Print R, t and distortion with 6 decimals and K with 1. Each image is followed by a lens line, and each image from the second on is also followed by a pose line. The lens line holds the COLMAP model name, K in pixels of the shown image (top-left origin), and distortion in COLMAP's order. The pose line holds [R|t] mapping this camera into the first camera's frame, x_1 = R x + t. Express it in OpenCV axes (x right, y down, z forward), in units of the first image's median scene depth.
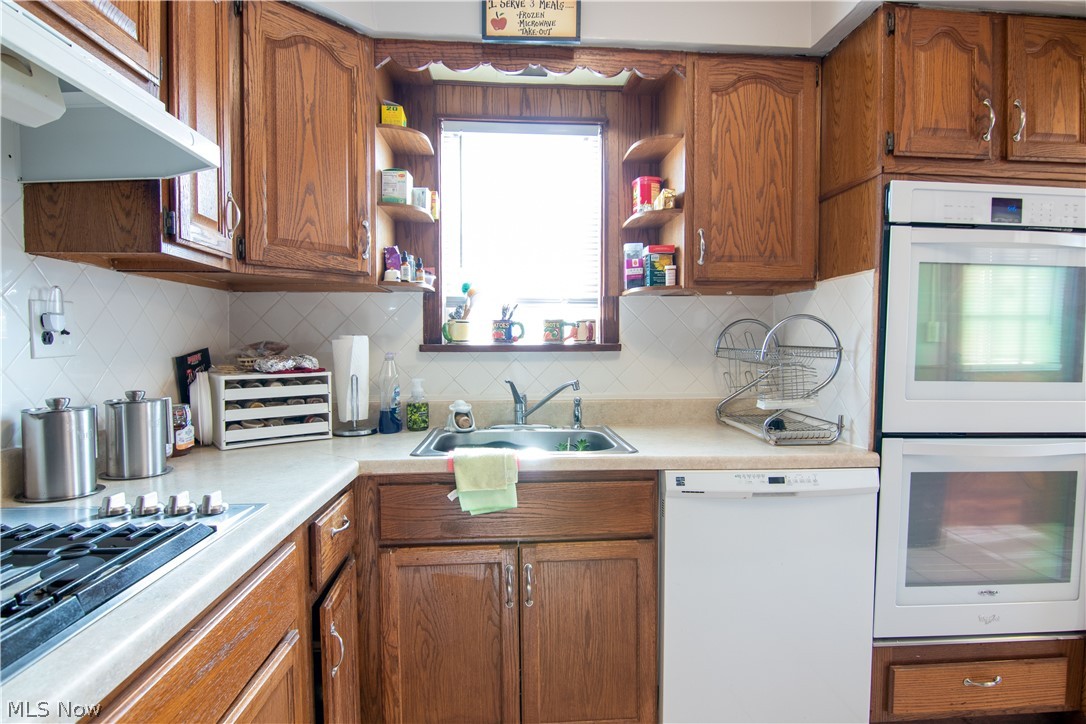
lens RADIAL K [[560.0, 0, 544.8], [0, 560.0, 362.3], [0, 0, 1]] dist [-0.014098, -0.000323]
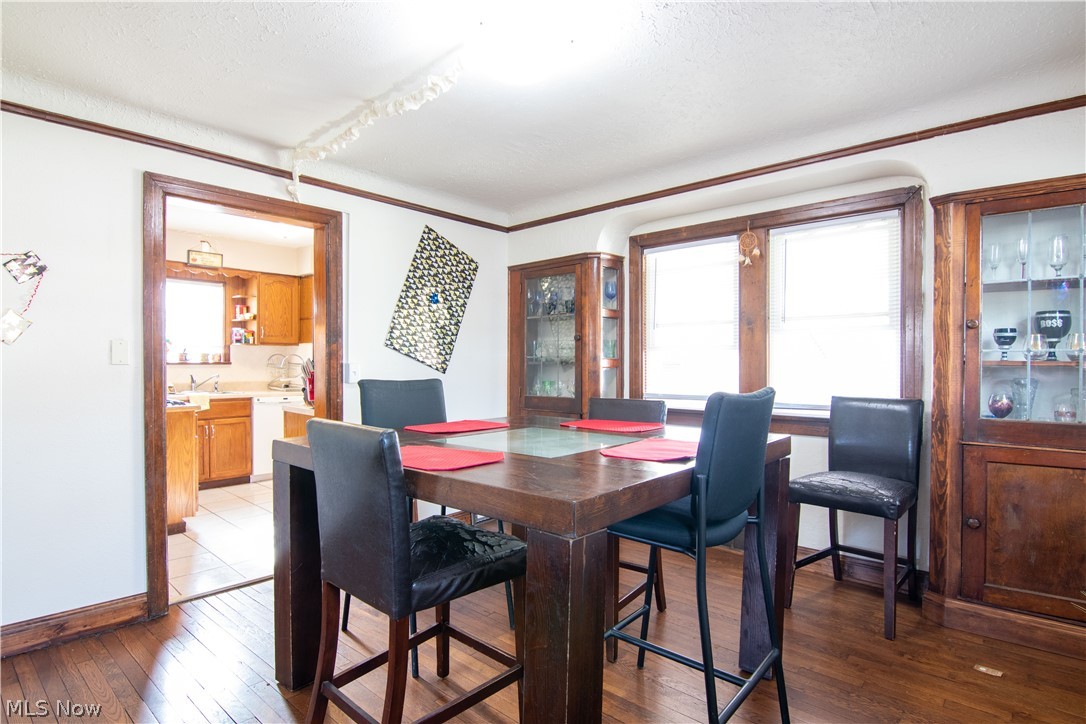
lens RADIAL K [[560.0, 0, 546.0], [0, 560.0, 366.8], [0, 0, 1]] dist [-0.014098, -0.000323]
pose [[0.713097, -0.001170, 0.701065, -0.804054], [0.021905, 0.999548, -0.020613, 0.095122], [-0.700723, 0.030056, 0.712800, -2.418809]]
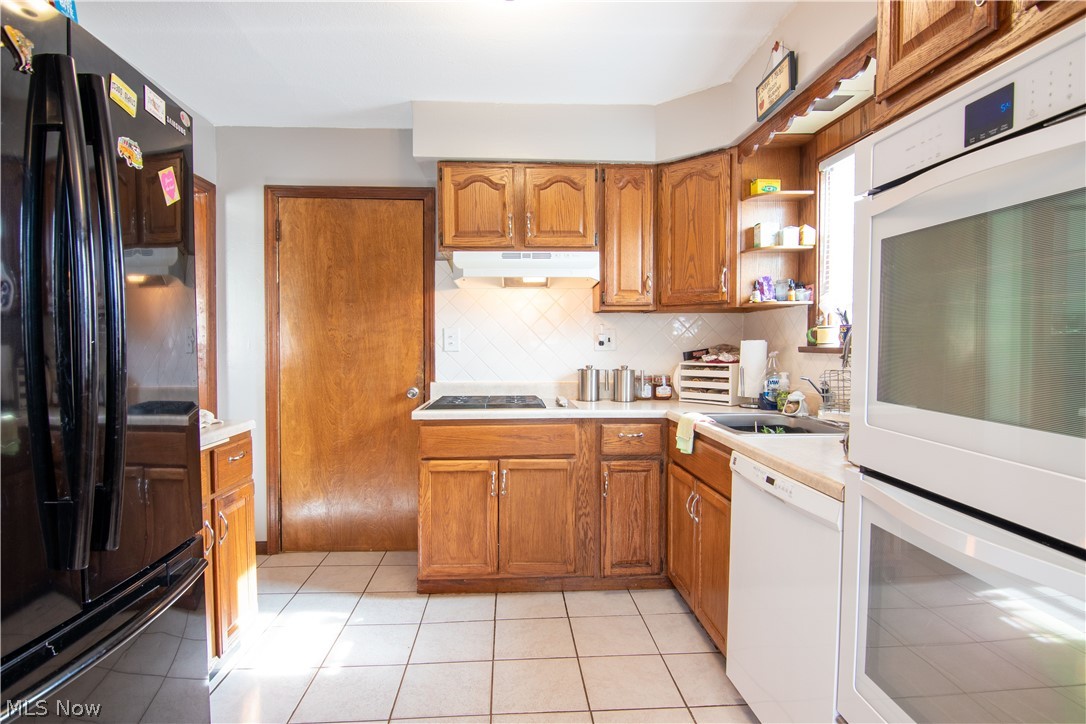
lens RADIAL K [[560.0, 0, 542.0], [0, 560.0, 360.7], [0, 0, 1]] dist [-0.014098, -0.000323]
pose [[-0.003887, 0.033052, -0.999446, 1.185322], [-0.032906, 0.998908, 0.033162, -0.025726], [0.999451, 0.033017, -0.002796, 0.470217]]
